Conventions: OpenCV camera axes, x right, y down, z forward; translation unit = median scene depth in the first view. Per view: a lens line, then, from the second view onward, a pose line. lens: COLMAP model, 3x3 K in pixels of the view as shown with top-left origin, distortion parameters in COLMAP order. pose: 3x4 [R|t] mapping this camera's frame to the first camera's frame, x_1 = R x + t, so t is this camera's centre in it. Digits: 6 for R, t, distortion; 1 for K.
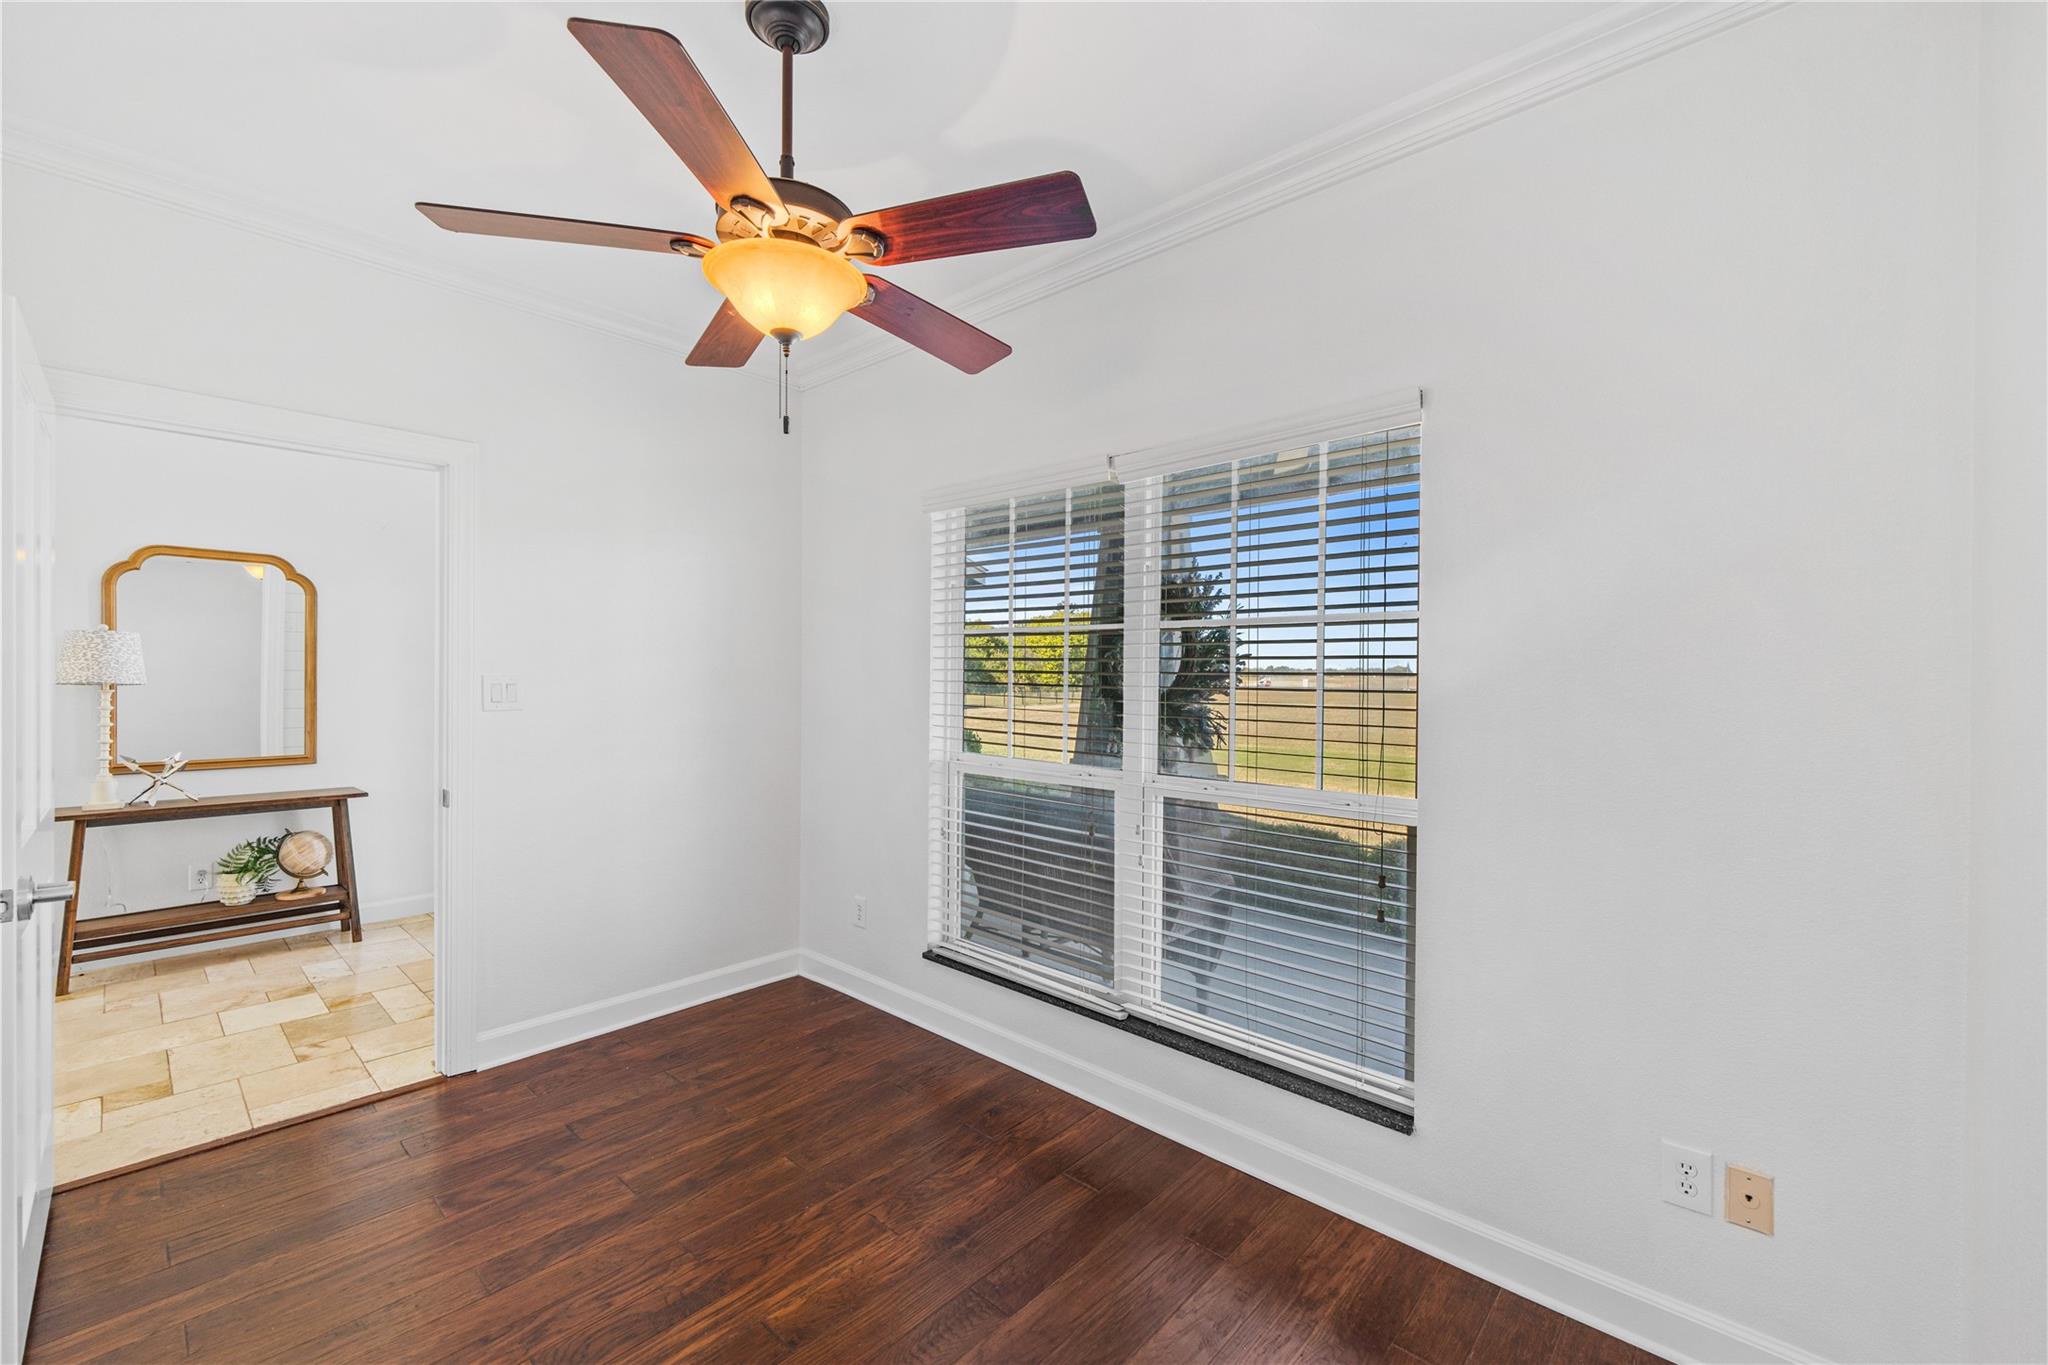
lens RADIAL K [[846.1, 0, 1025.6], [0, 846.1, 685.0], [0, 0, 1]] dist [-0.000044, -0.000038]
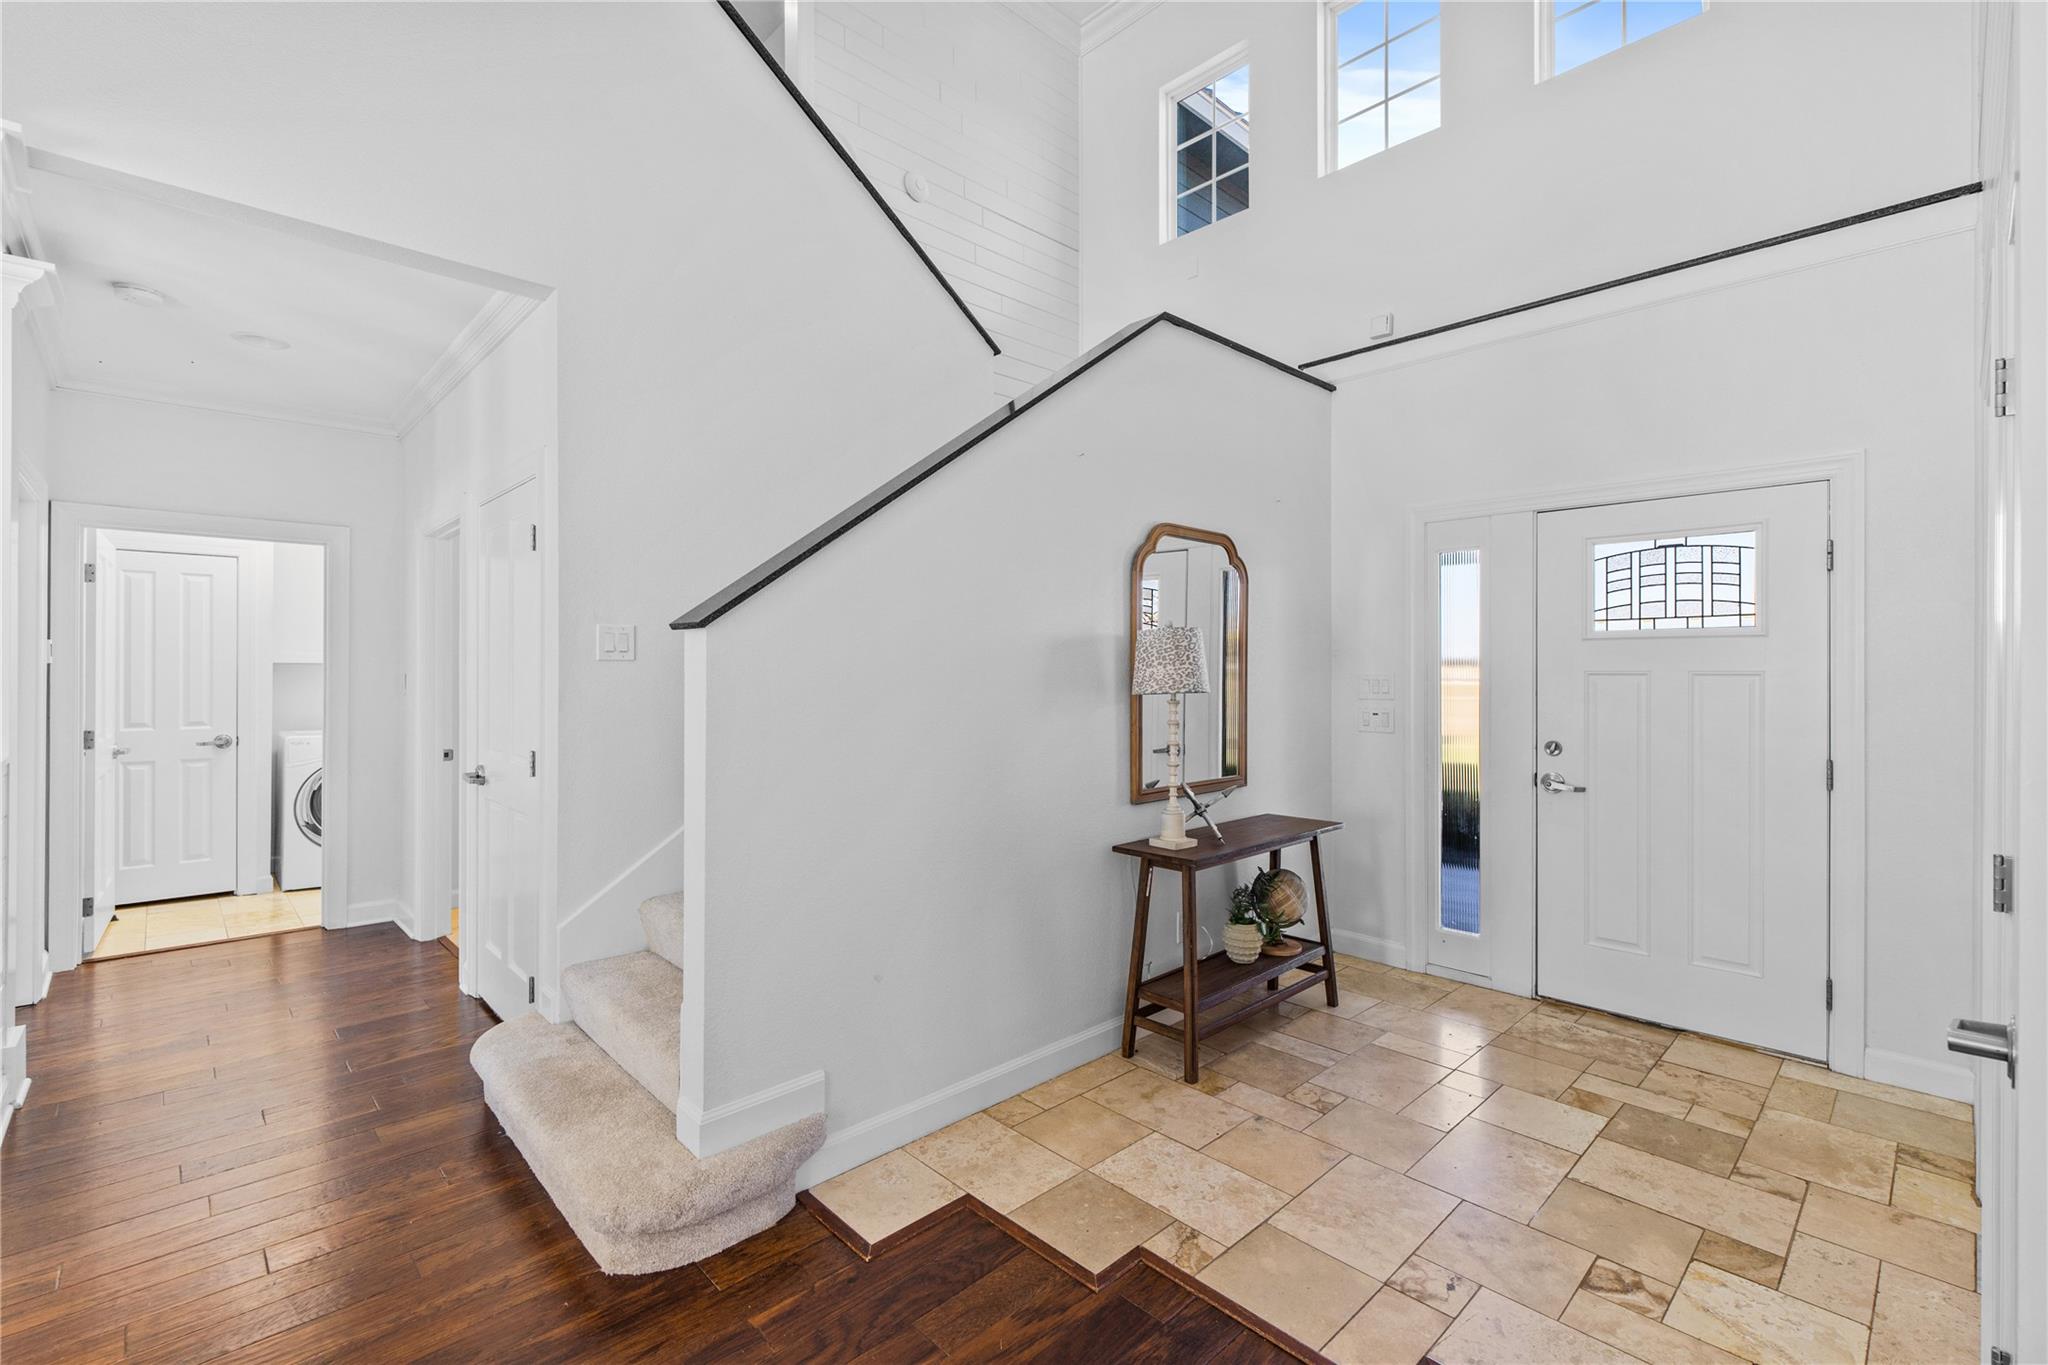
lens RADIAL K [[897.9, 0, 1025.8], [0, 897.9, 669.2], [0, 0, 1]] dist [0.001506, -0.000019]
pose [[0.997624, -0.000640, -0.068887, -1.108574], [-0.000707, 0.999809, -0.019527, -0.004090], [0.068887, 0.019529, 0.997433, 0.118526]]
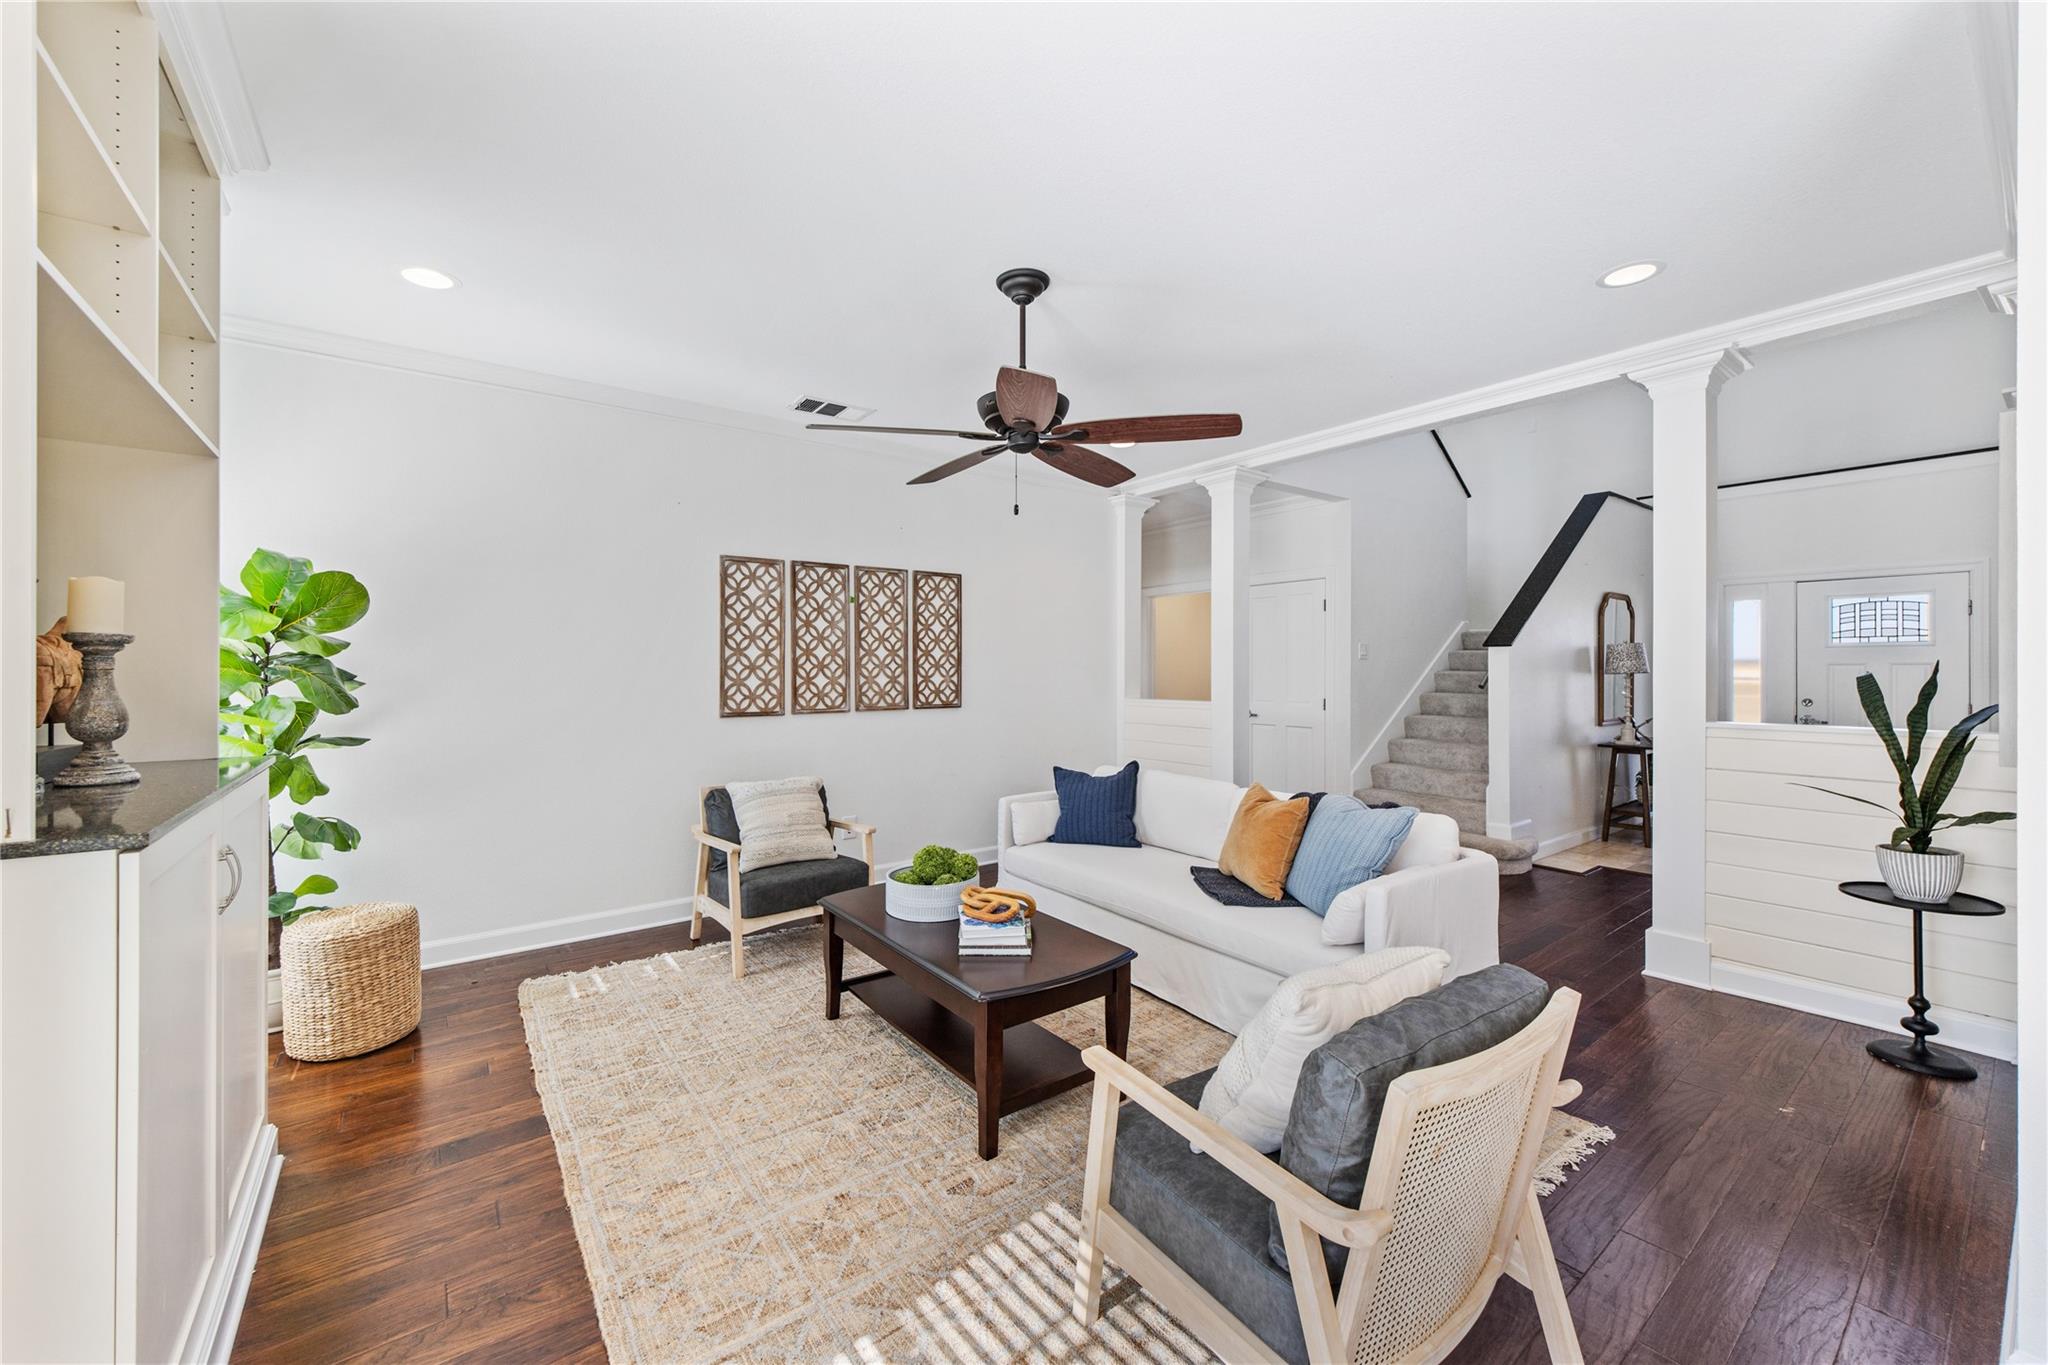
lens RADIAL K [[796.2, 0, 1021.9], [0, 796.2, 673.0], [0, 0, 1]] dist [0.003564, 0.000154]
pose [[0.985746, 0.000104, -0.168238, -1.956609], [-0.002167, 0.999925, -0.012077, 0.023152], [0.168224, 0.012269, 0.985672, -0.817830]]
